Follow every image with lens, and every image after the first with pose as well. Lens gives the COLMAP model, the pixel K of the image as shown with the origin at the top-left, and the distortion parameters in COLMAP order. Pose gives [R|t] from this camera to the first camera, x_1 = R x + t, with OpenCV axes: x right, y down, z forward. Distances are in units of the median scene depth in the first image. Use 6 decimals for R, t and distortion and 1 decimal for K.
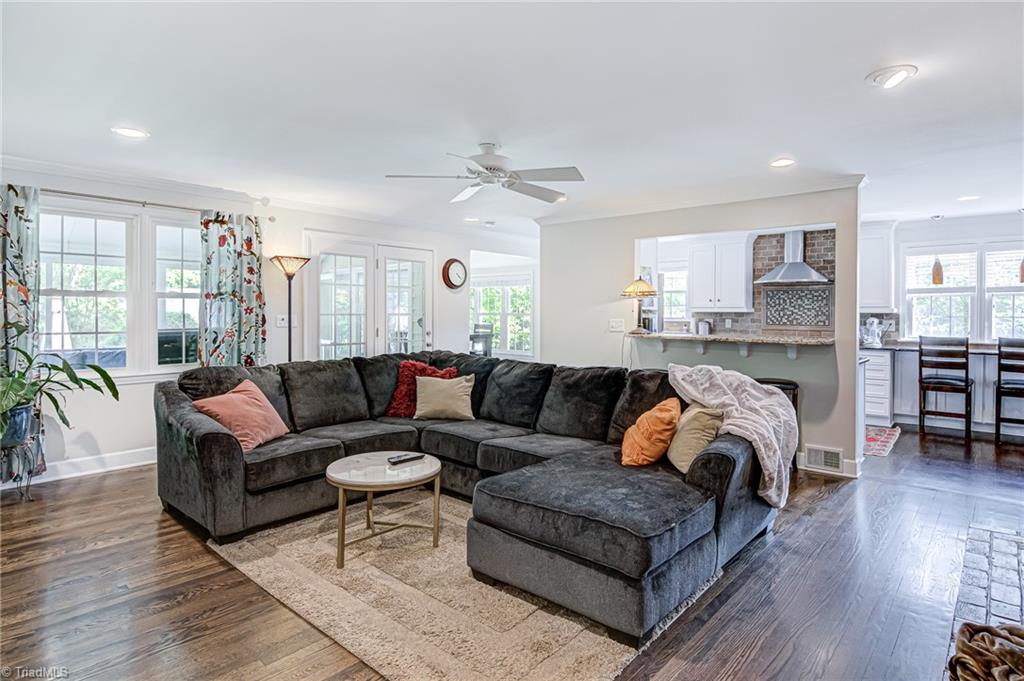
lens RADIAL K [[553.2, 0, 515.0], [0, 553.2, 328.8], [0, 0, 1]] dist [-0.014744, -0.001569]
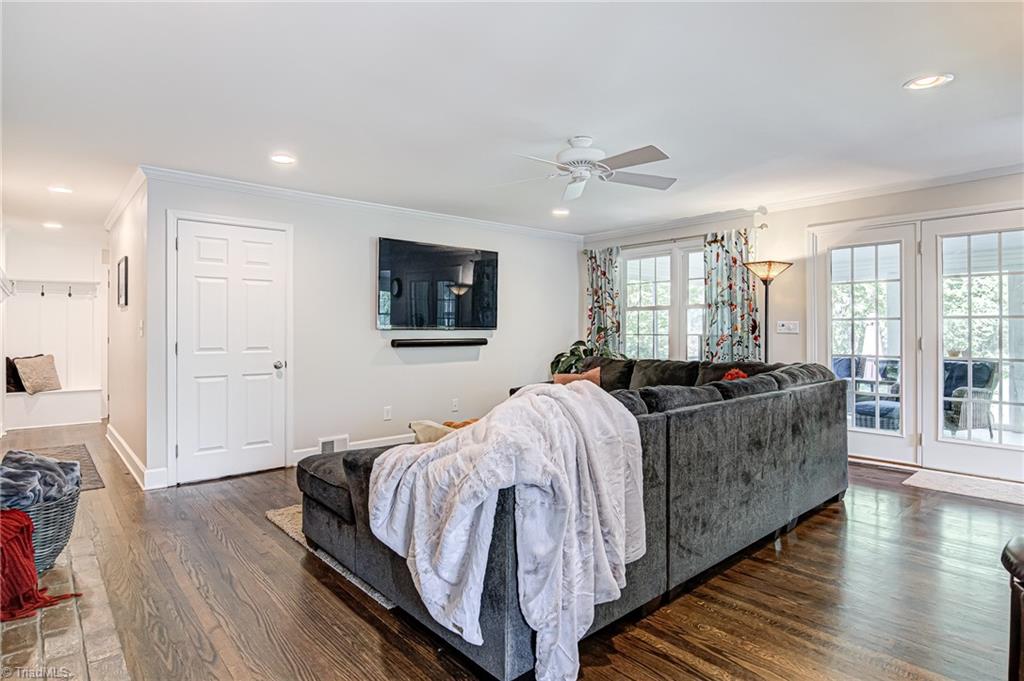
lens RADIAL K [[553.2, 0, 515.0], [0, 553.2, 328.8], [0, 0, 1]] dist [-0.014744, -0.001569]
pose [[-0.128879, -0.006526, -0.991639, 0.534774], [-0.026270, 0.999650, -0.003165, 0.005017], [0.991312, 0.025642, -0.129005, 0.577552]]
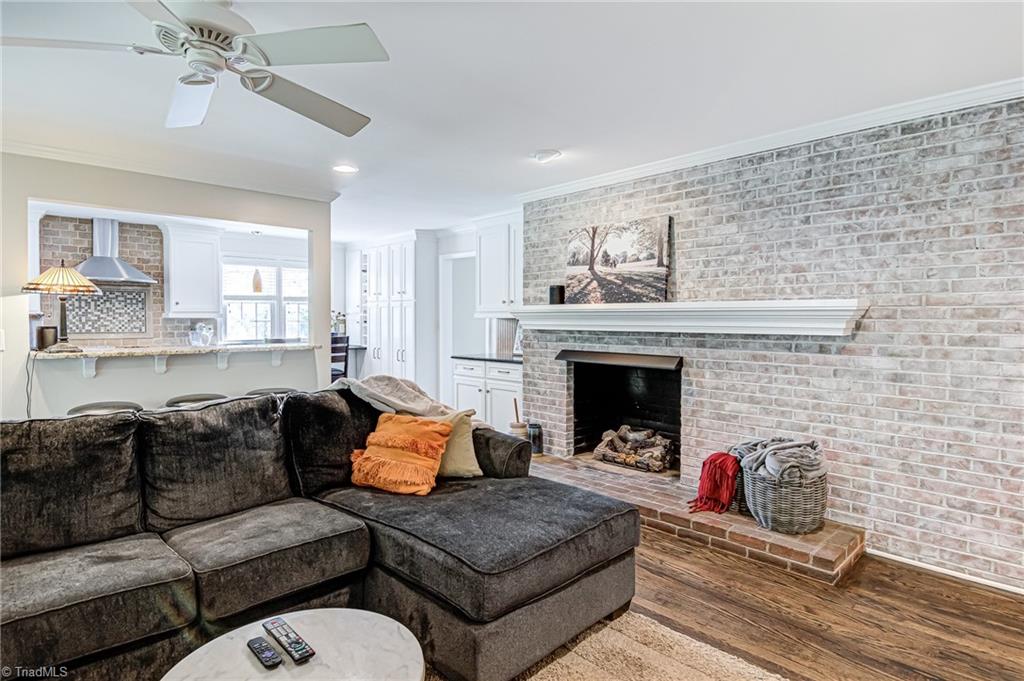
lens RADIAL K [[553.2, 0, 515.0], [0, 553.2, 328.8], [0, 0, 1]] dist [-0.014744, -0.001569]
pose [[0.084905, -0.021742, 0.996152, -0.308186], [0.029671, 0.999374, 0.019283, -0.012540], [-0.995947, 0.027920, 0.085497, 0.377153]]
